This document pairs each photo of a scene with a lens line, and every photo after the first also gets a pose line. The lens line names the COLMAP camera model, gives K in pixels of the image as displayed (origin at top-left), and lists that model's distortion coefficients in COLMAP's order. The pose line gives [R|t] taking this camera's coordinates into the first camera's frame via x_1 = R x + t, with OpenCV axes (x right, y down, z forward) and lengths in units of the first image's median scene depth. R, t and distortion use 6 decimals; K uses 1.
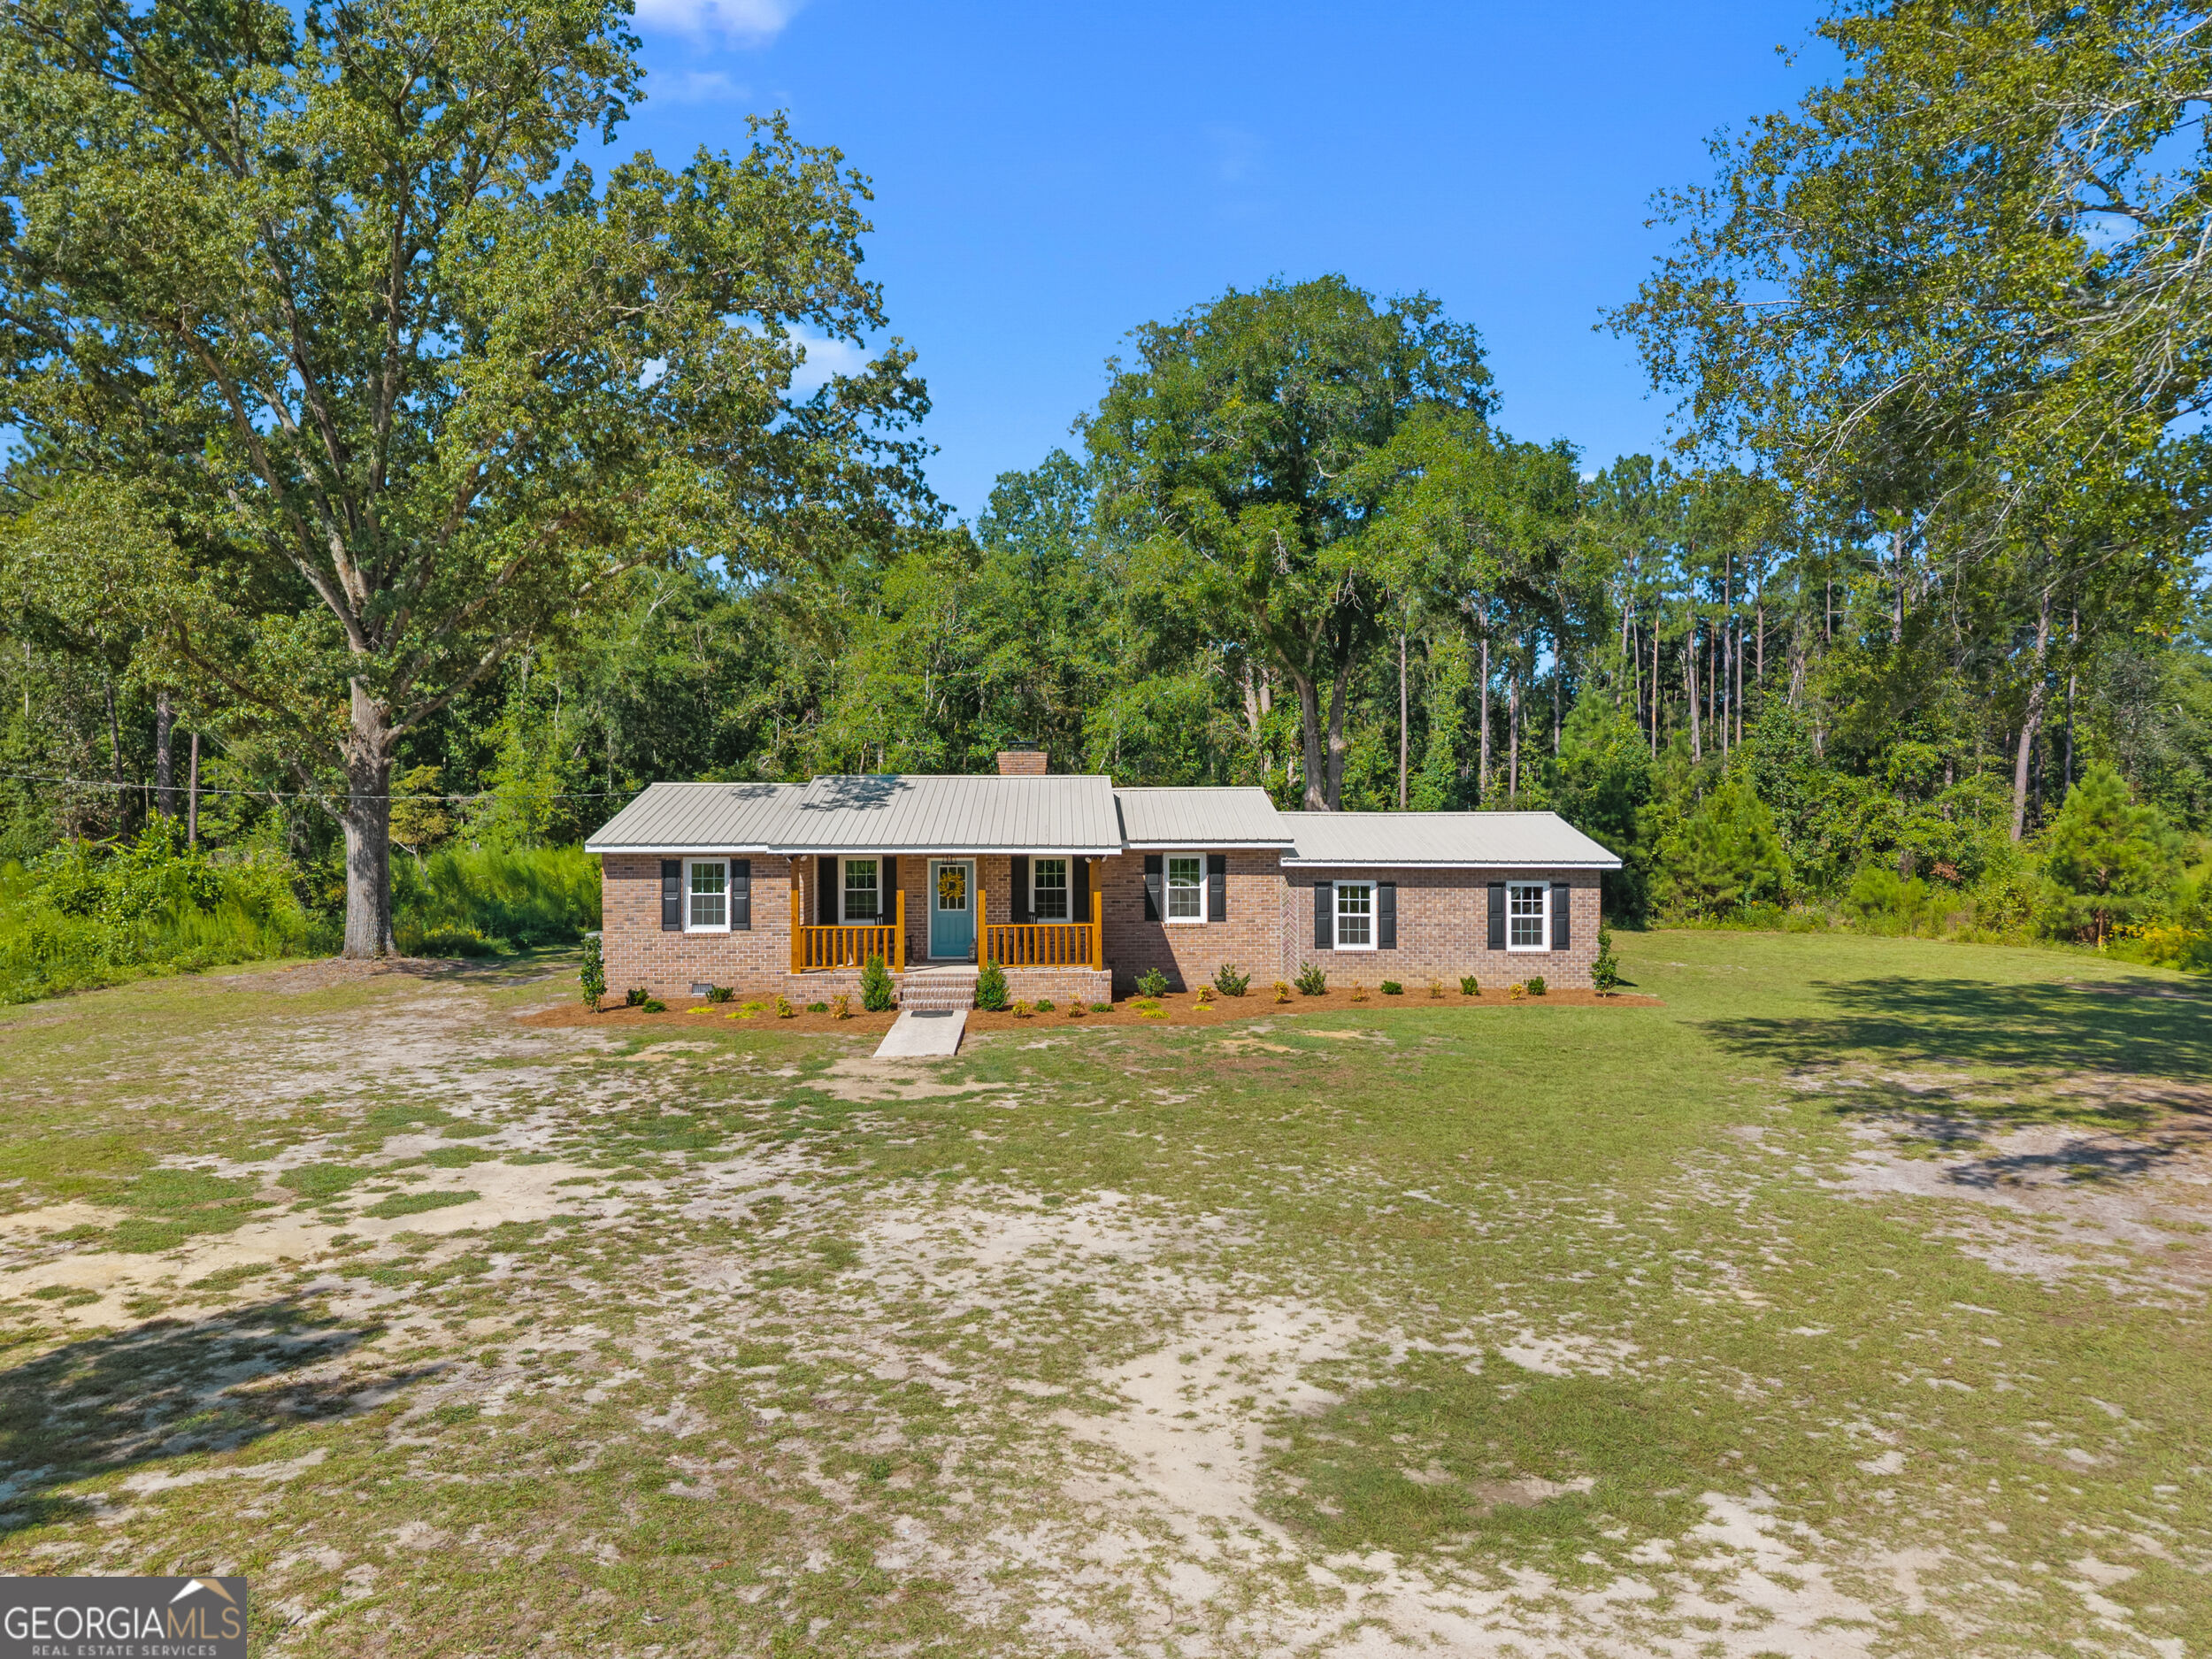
lens RADIAL K [[1556.6, 0, 1106.0], [0, 1556.6, 829.5], [0, 0, 1]] dist [0.005203, -0.005260]
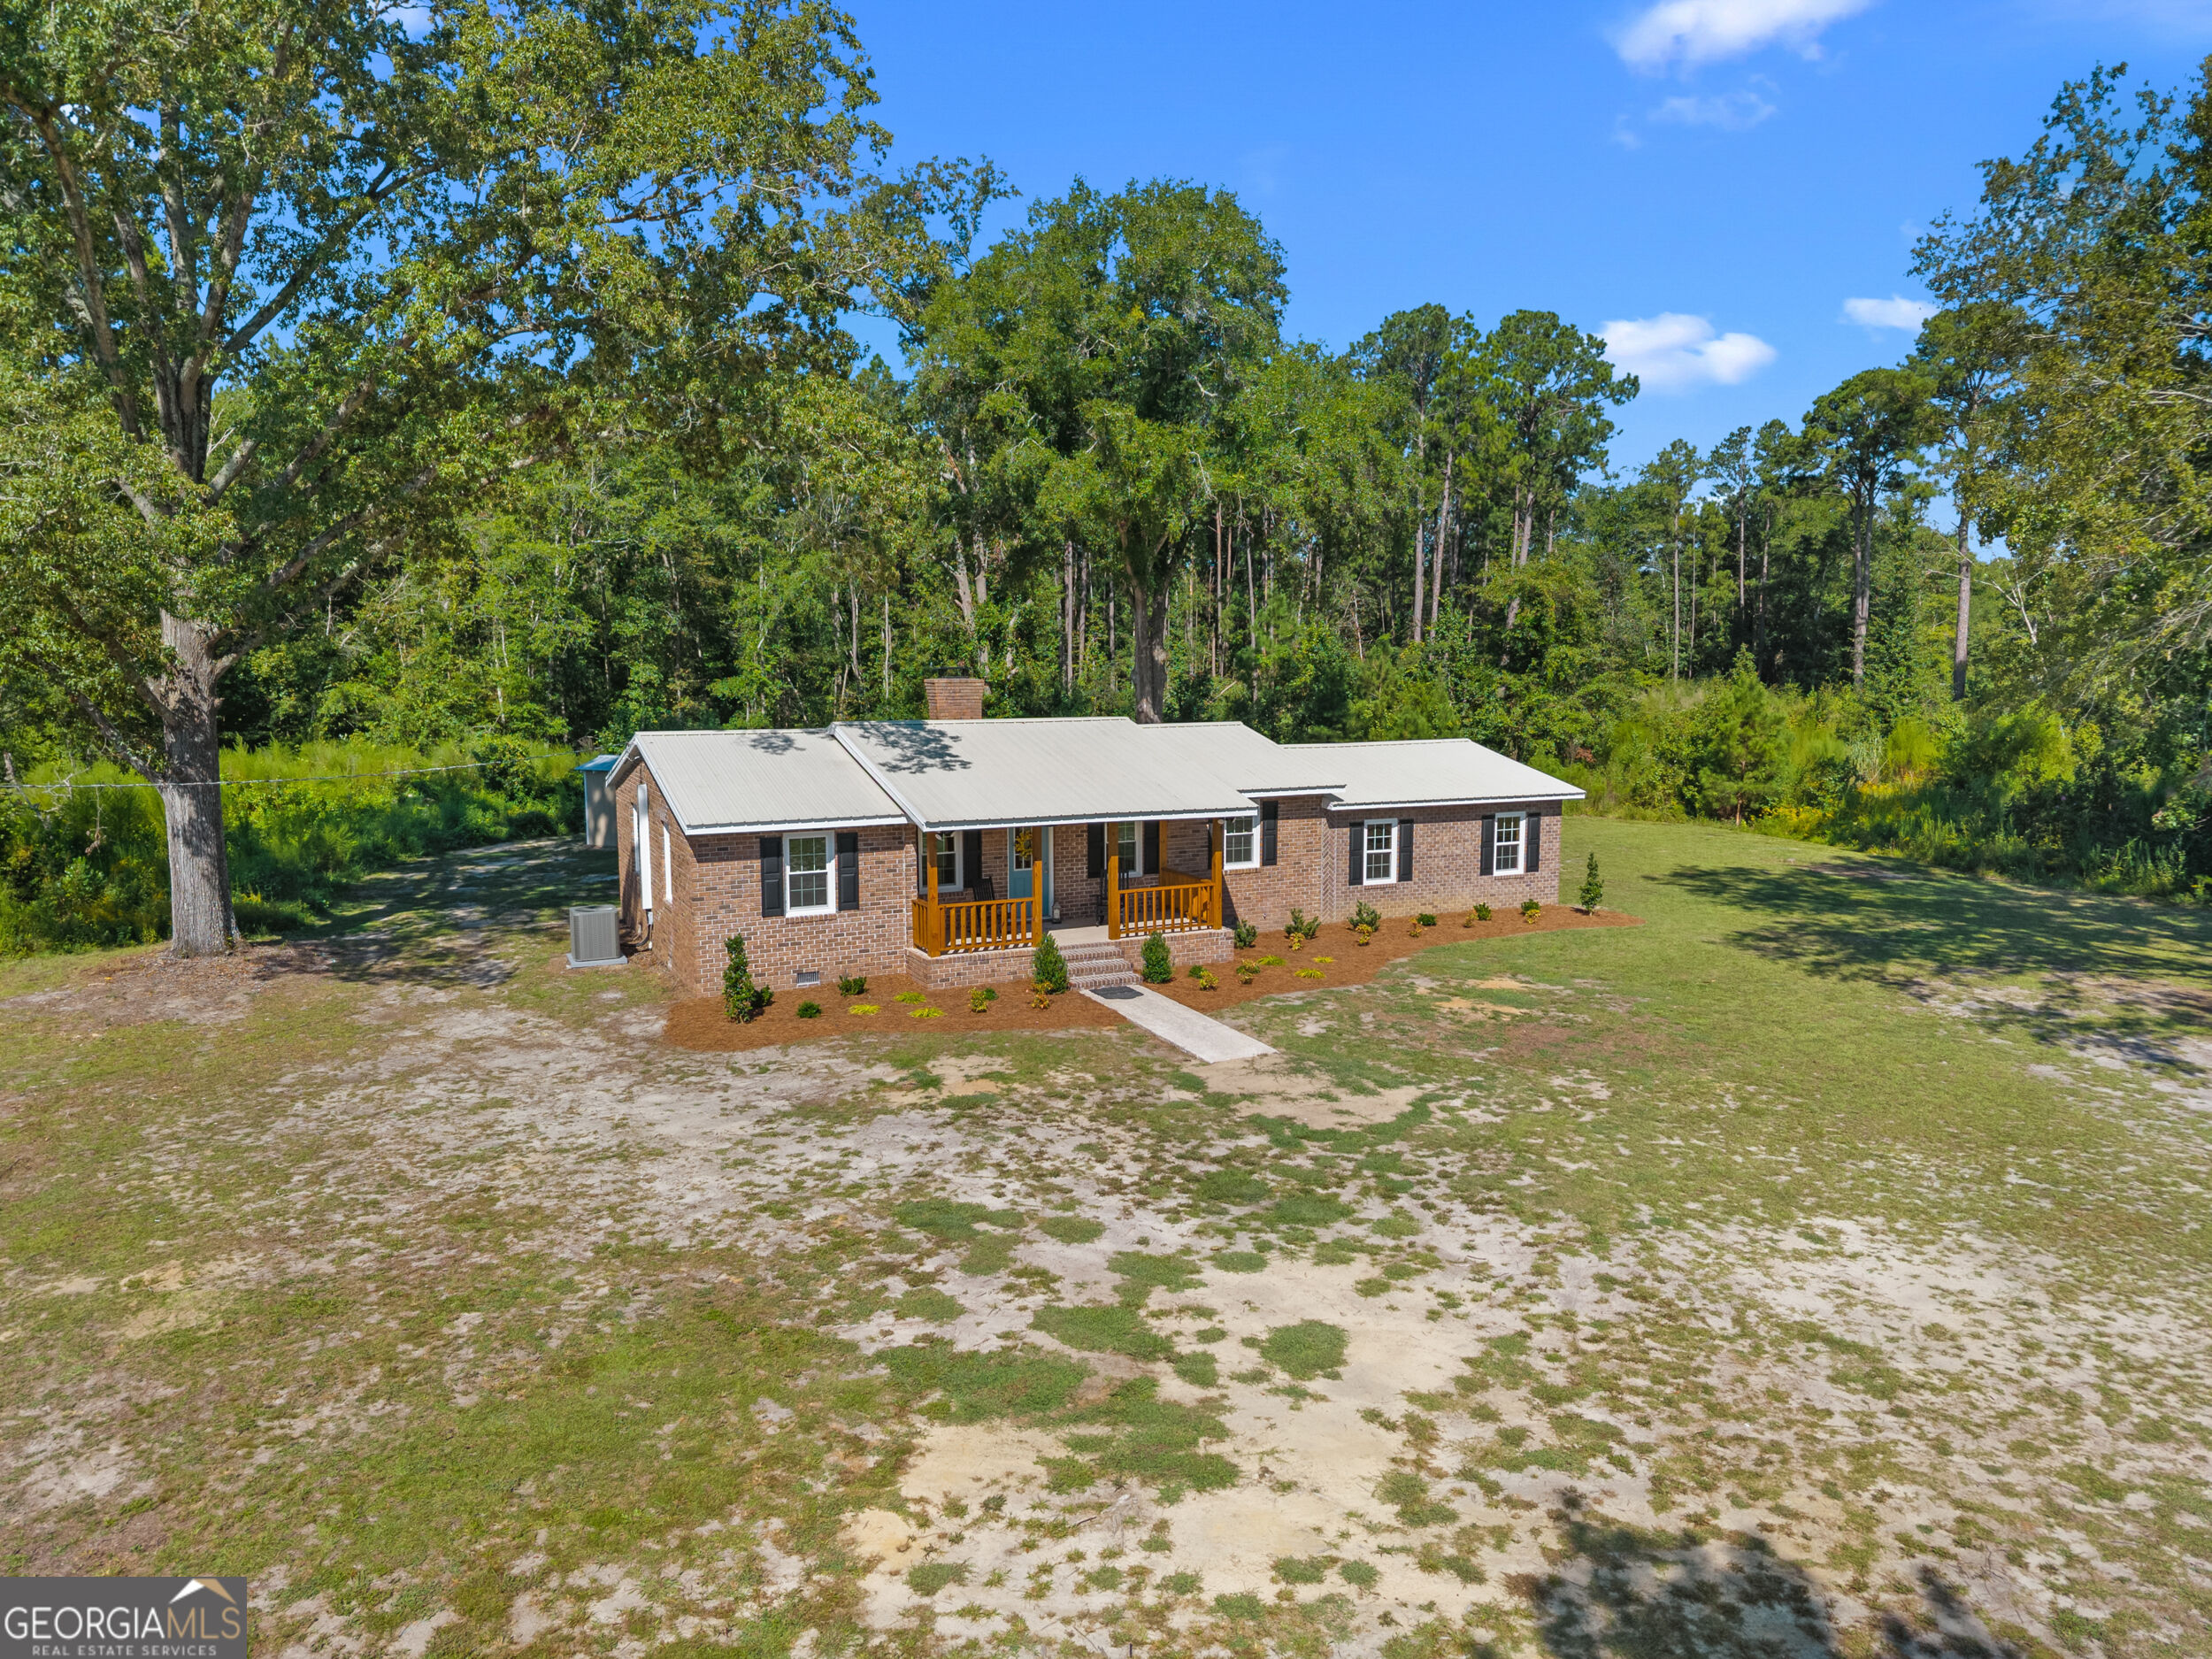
lens RADIAL K [[1527.7, 0, 1106.0], [0, 1527.7, 829.5], [0, 0, 1]] dist [0.002988, -0.003920]
pose [[0.913616, -0.047218, 0.403828, -0.882200], [0.001988, 0.993740, 0.111696, -0.156924], [-0.406574, -0.101245, 0.907991, 0.271198]]
